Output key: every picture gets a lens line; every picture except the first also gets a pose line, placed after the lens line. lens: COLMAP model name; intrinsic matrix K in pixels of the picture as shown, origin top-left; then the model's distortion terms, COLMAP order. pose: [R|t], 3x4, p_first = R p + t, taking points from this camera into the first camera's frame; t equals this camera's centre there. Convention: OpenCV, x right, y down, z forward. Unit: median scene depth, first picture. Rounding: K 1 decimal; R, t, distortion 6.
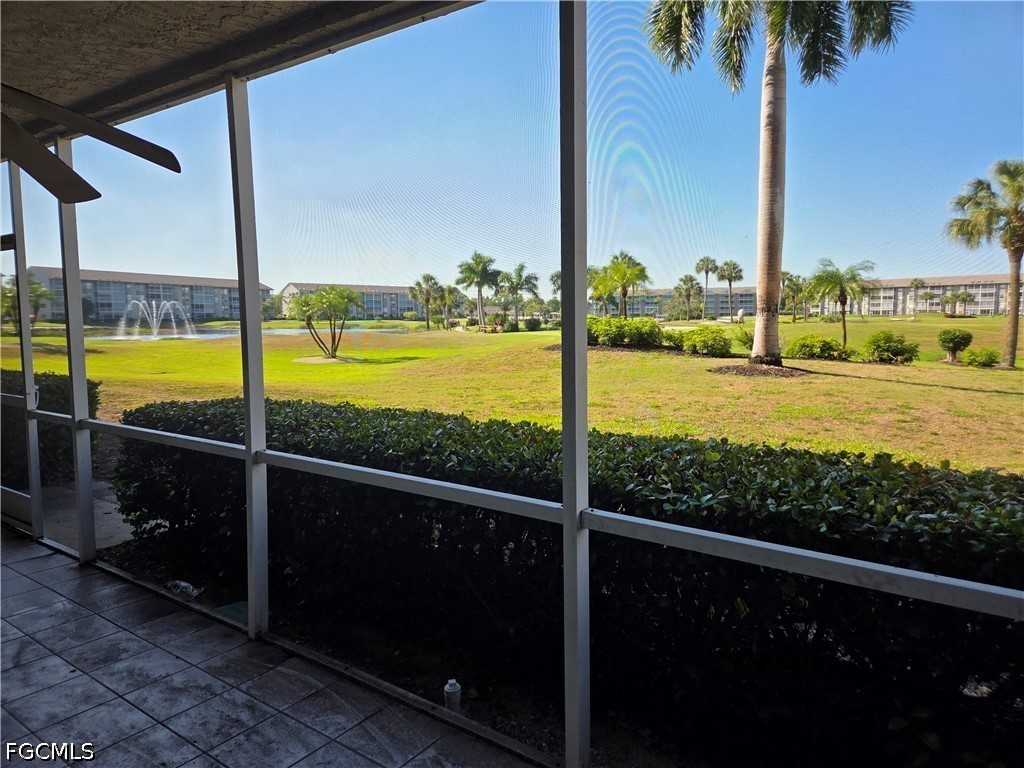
lens RADIAL K [[682.9, 0, 511.2], [0, 682.9, 371.2], [0, 0, 1]] dist [0.073878, -0.061249]
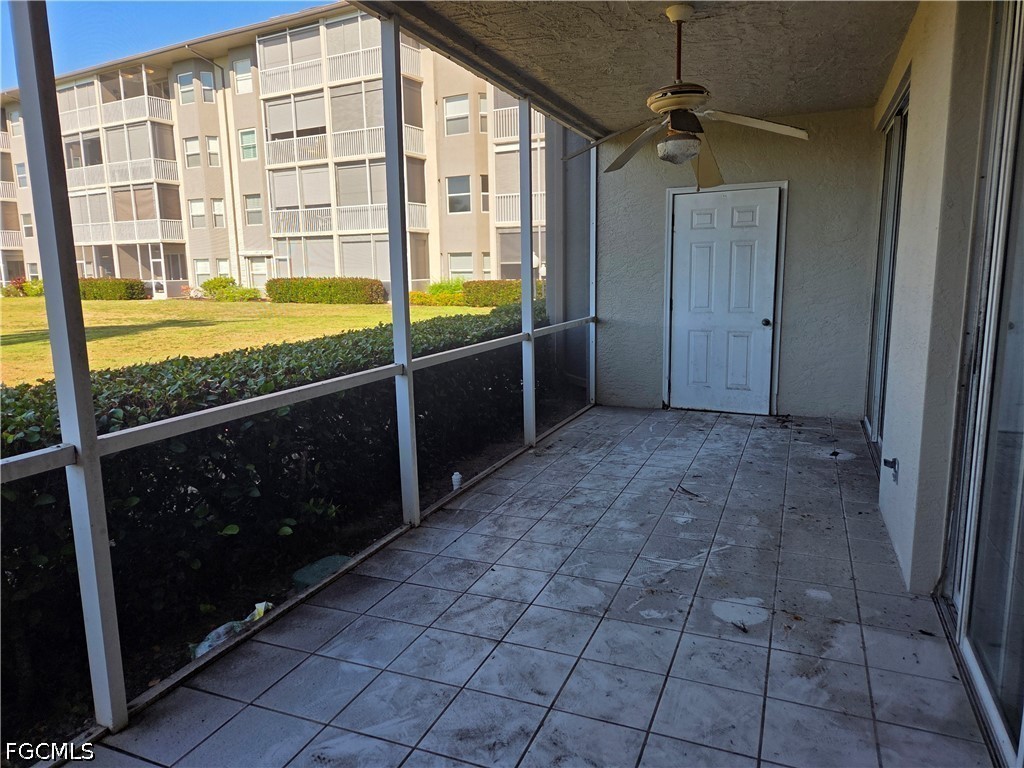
lens RADIAL K [[682.9, 0, 511.2], [0, 682.9, 371.2], [0, 0, 1]] dist [0.073878, -0.061249]
pose [[-0.223523, -0.138635, 0.964789, -0.163126], [0.094177, 0.982130, 0.162946, -0.004227], [-0.970138, 0.127283, -0.206472, 0.116440]]
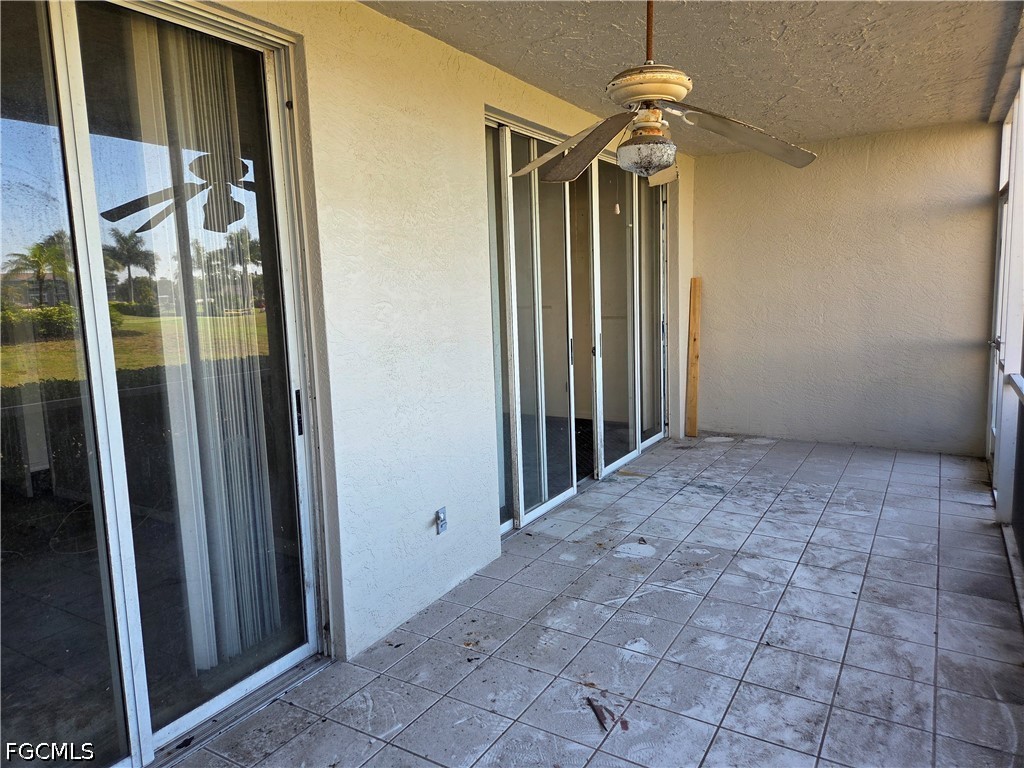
lens RADIAL K [[682.9, 0, 511.2], [0, 682.9, 371.2], [0, 0, 1]] dist [0.073878, -0.061249]
pose [[0.075199, 0.122049, -0.989671, 0.037692], [-0.045432, 0.991870, 0.118868, -0.002270], [0.996133, 0.036024, 0.080132, 0.036492]]
